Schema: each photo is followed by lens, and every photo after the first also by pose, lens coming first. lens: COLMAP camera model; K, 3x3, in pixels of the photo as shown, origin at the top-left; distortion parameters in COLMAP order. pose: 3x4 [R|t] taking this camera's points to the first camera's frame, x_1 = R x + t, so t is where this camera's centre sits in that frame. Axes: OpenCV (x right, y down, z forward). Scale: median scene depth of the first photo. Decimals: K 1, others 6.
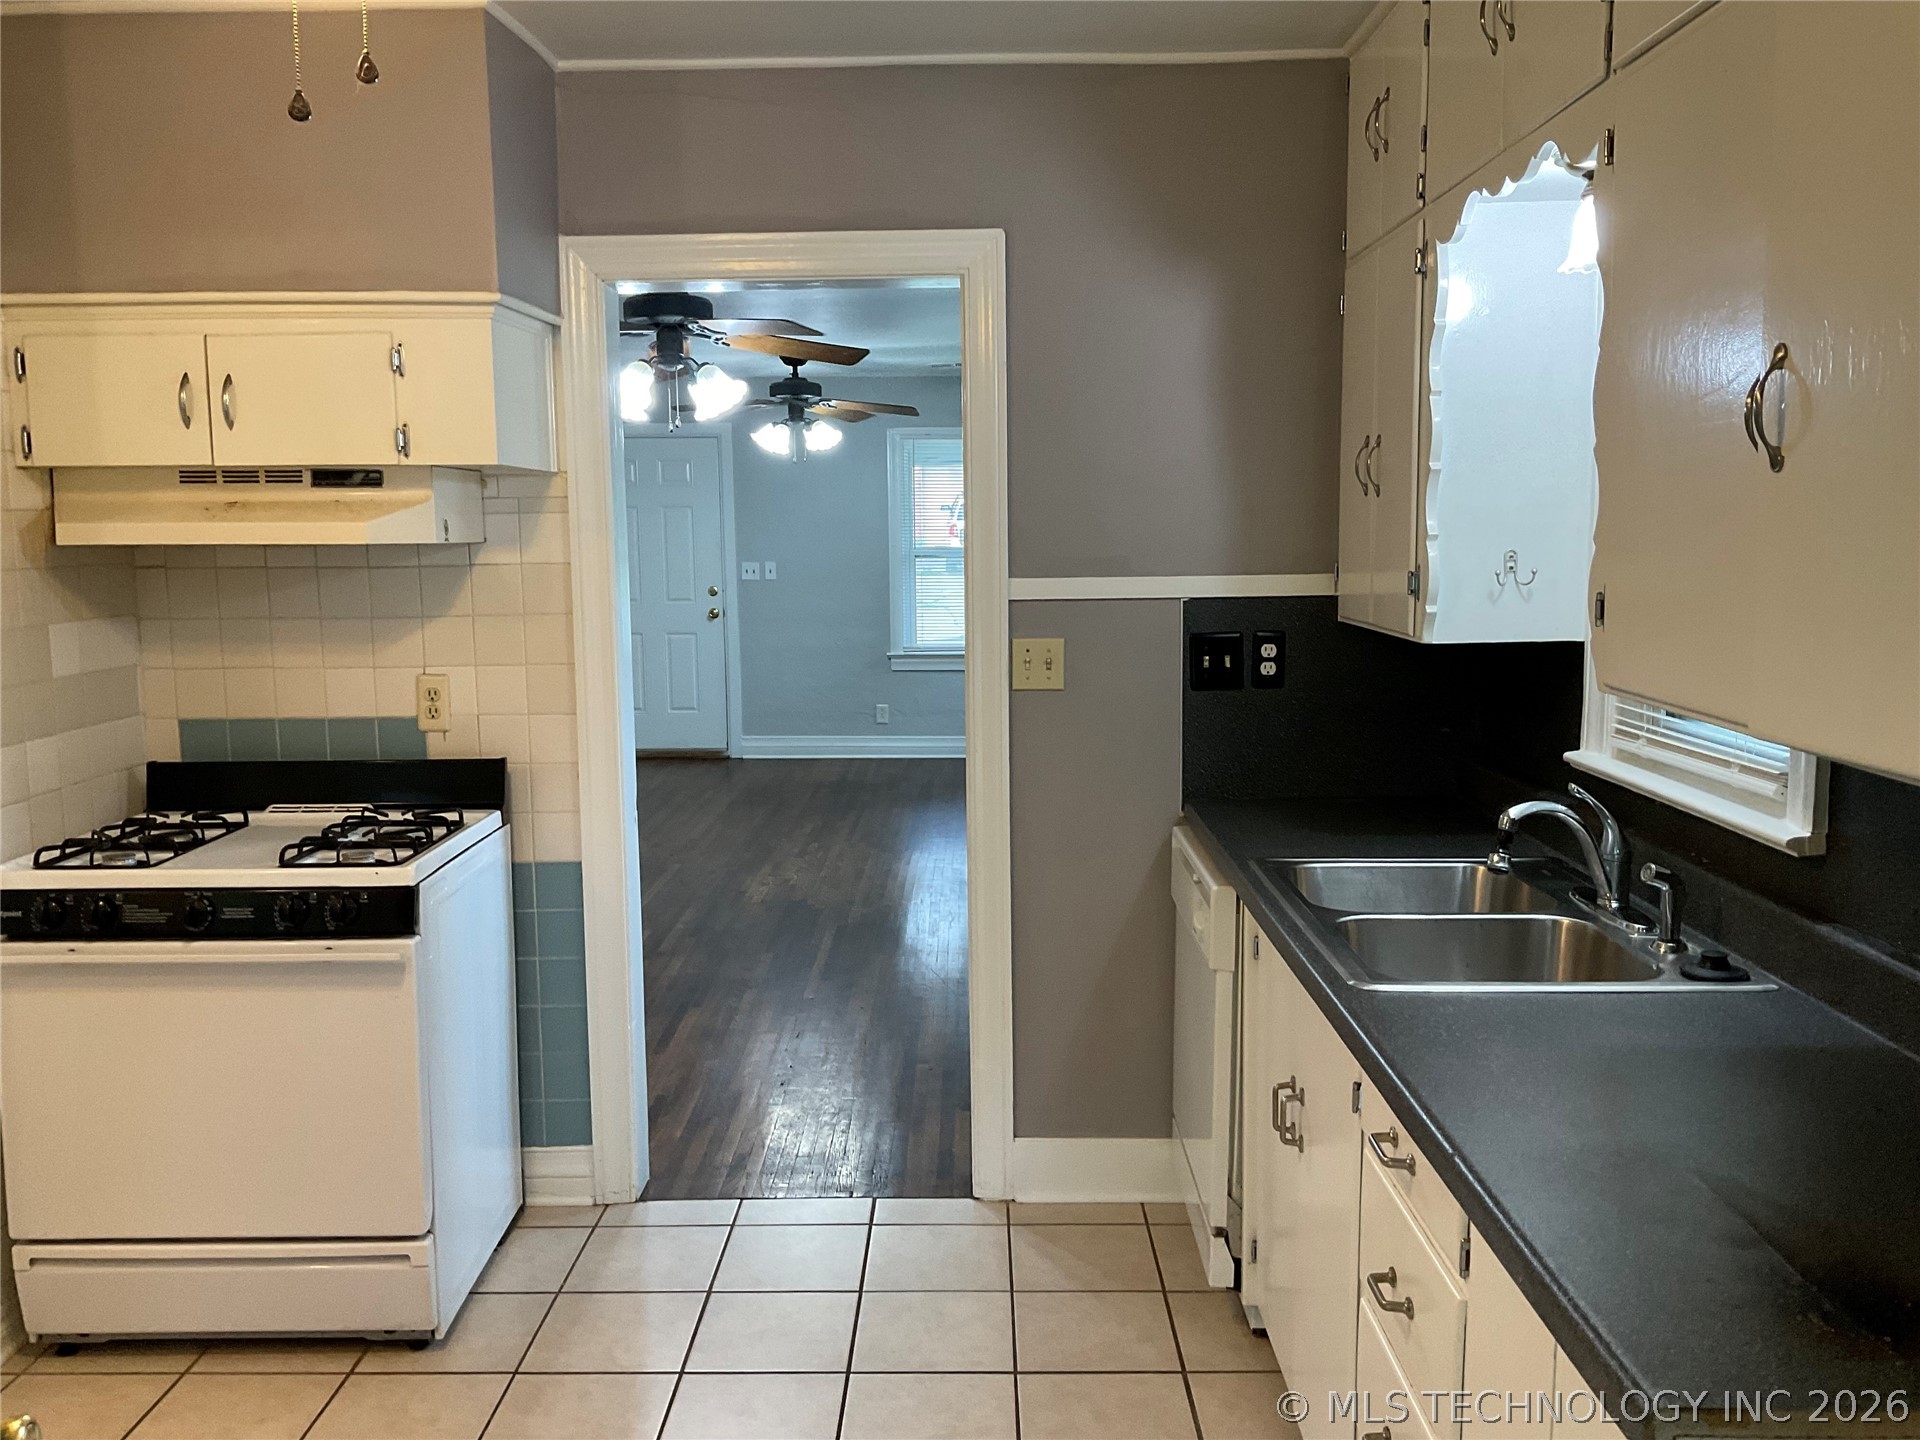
lens RADIAL K [[1609.5, 0, 960.0], [0, 1609.5, 720.0], [0, 0, 1]] dist [0.065462, -0.112207]
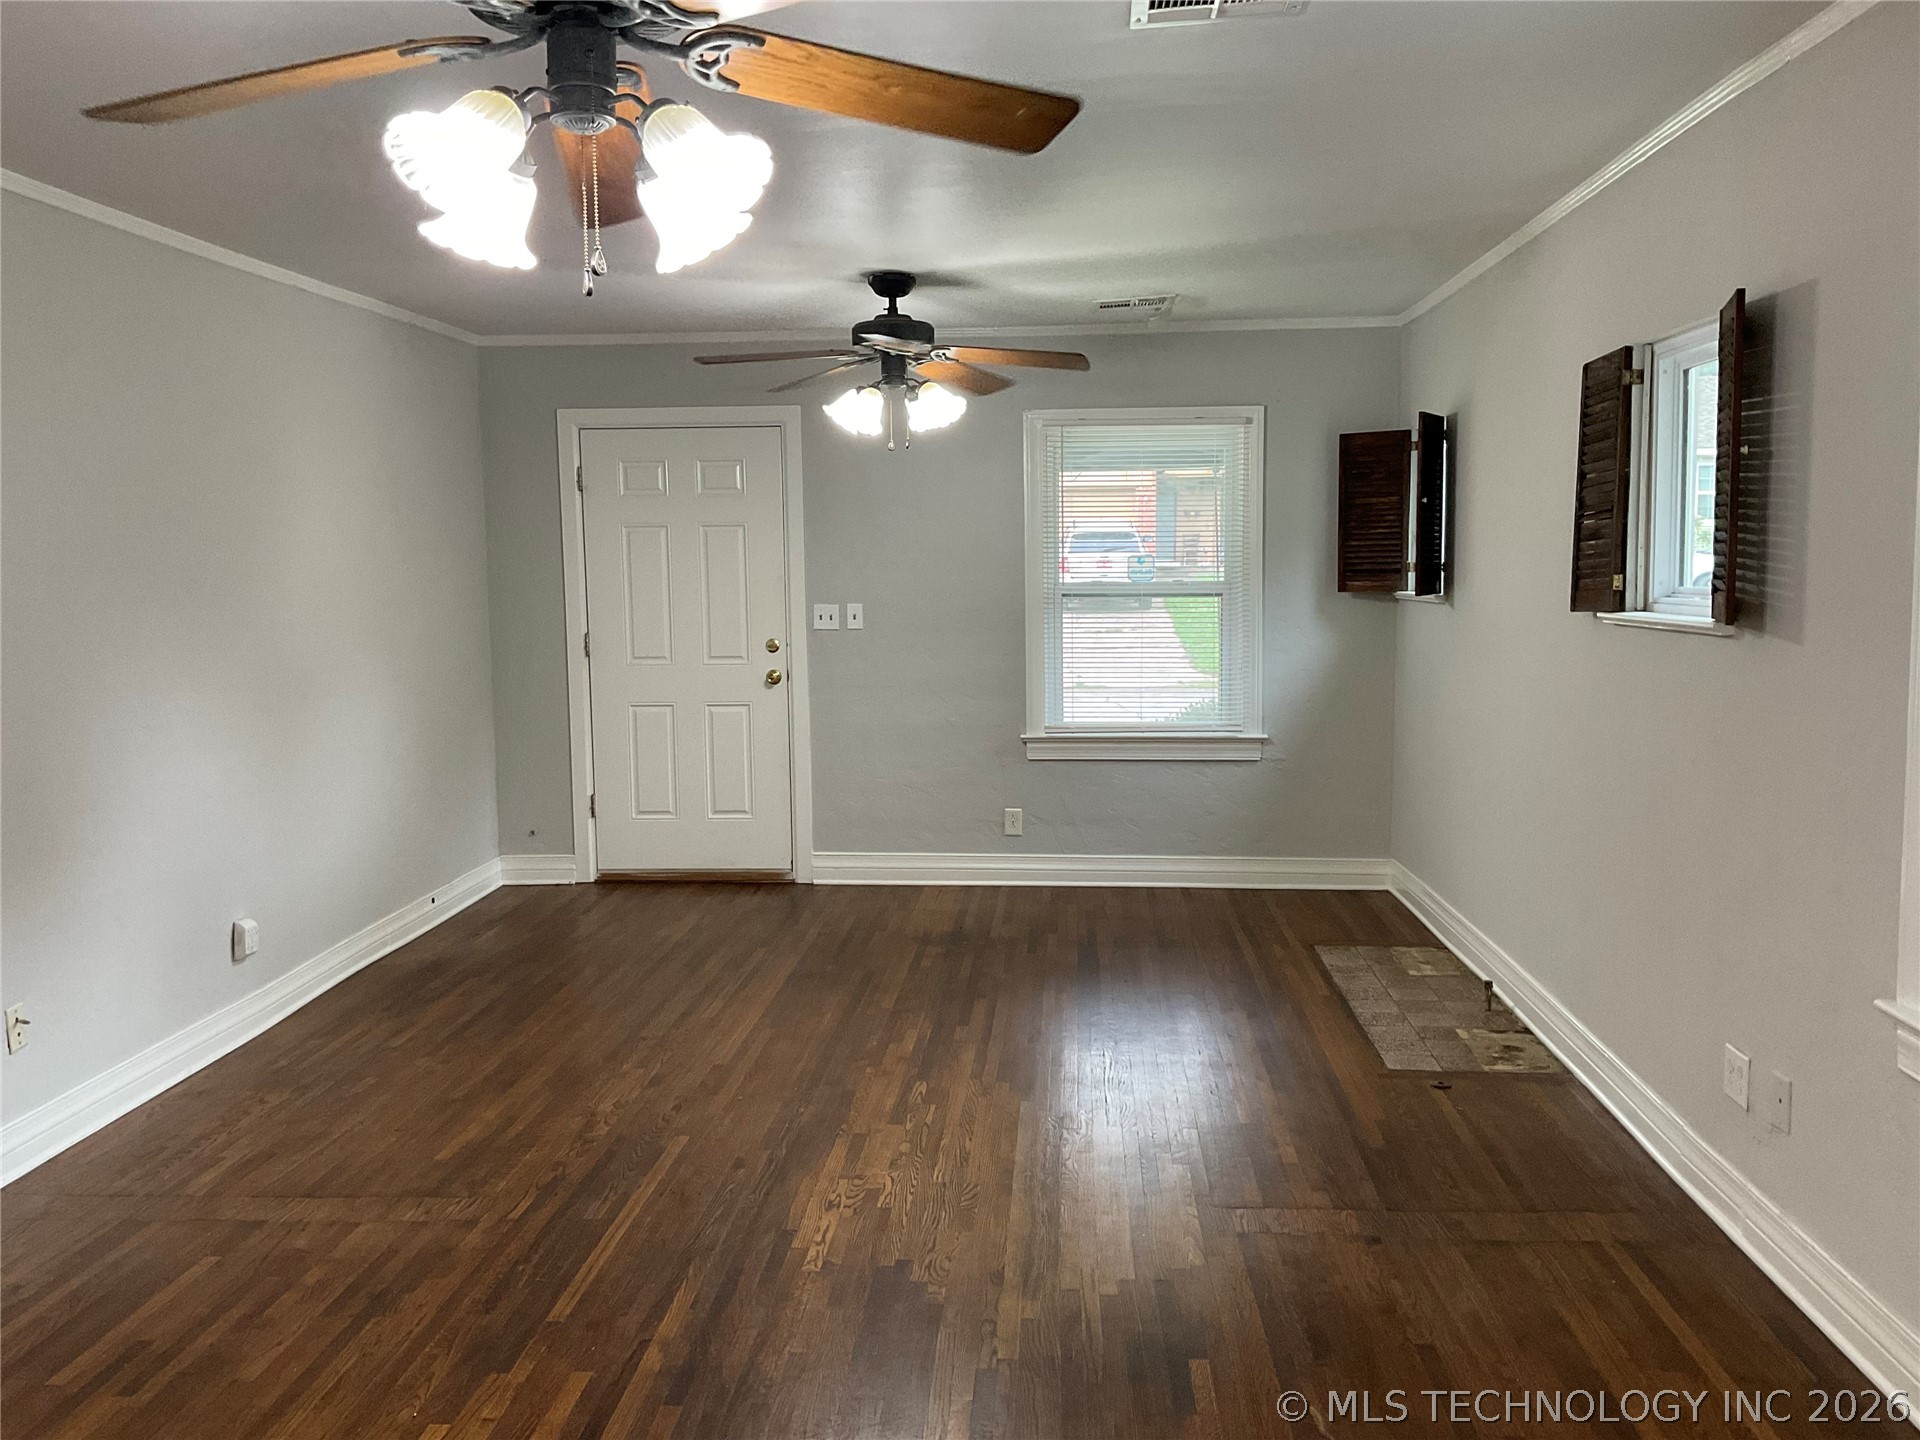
lens RADIAL K [[1609.5, 0, 960.0], [0, 1609.5, 720.0], [0, 0, 1]] dist [0.065462, -0.112207]
pose [[0.998391, 0.003141, -0.056622, -0.090674], [-0.004355, 0.999763, -0.021322, -0.092246], [0.056542, 0.021534, 0.998168, 0.859757]]
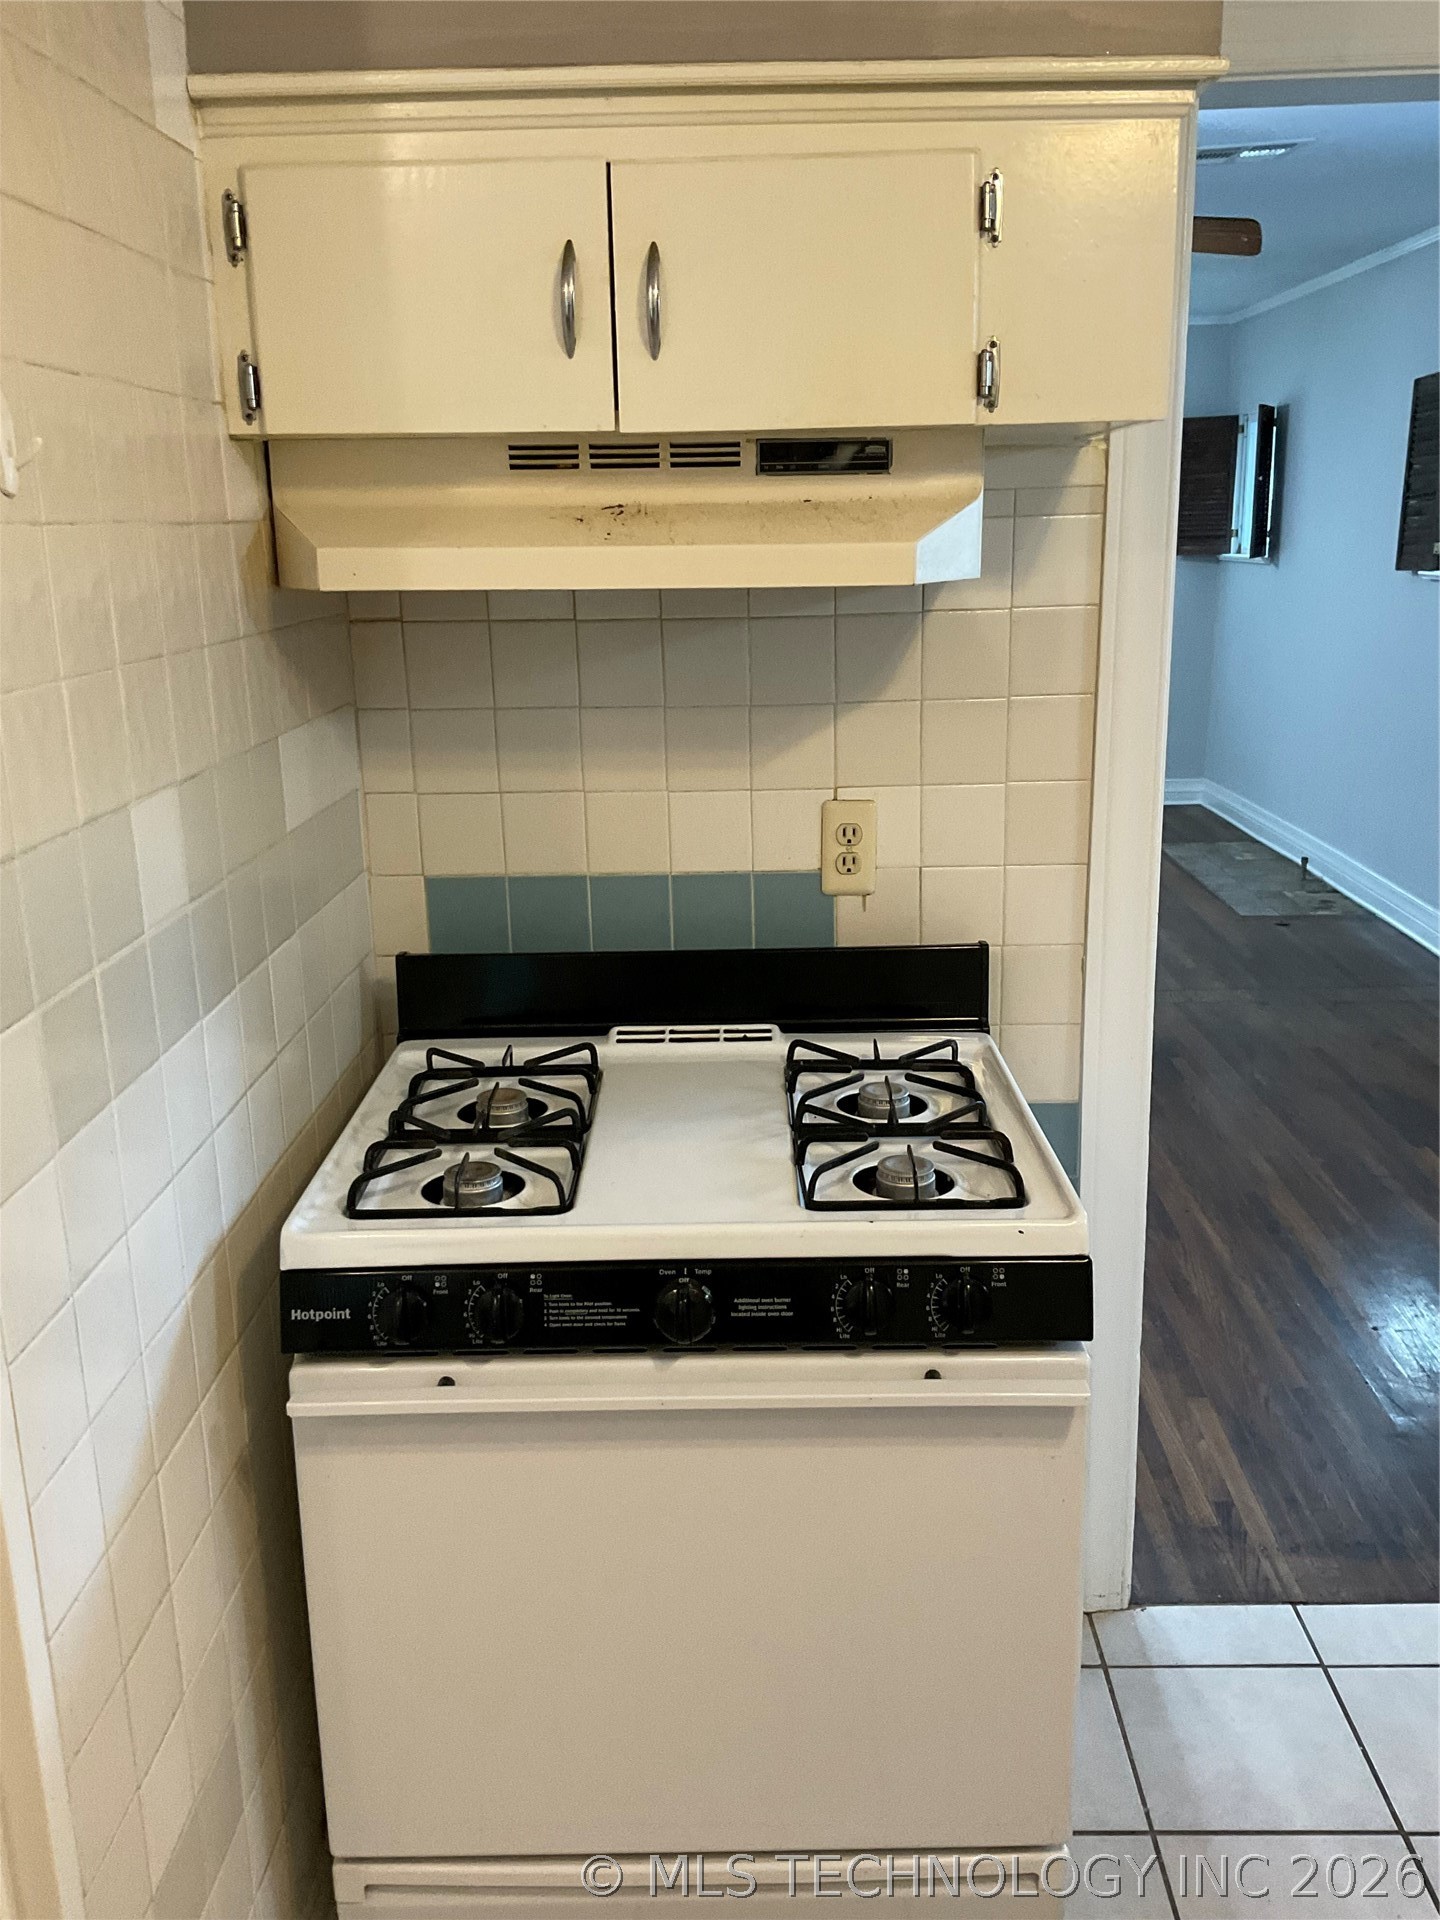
lens RADIAL K [[1625.1, 0, 737.9], [0, 1625.1, 951.1], [0, 0, 1]] dist [0.122921, -0.252691]
pose [[0.999958, -0.008887, -0.002096, -0.365910], [0.009091, 0.990464, 0.137468, -0.055942], [0.000854, -0.137481, 0.990504, 0.398206]]
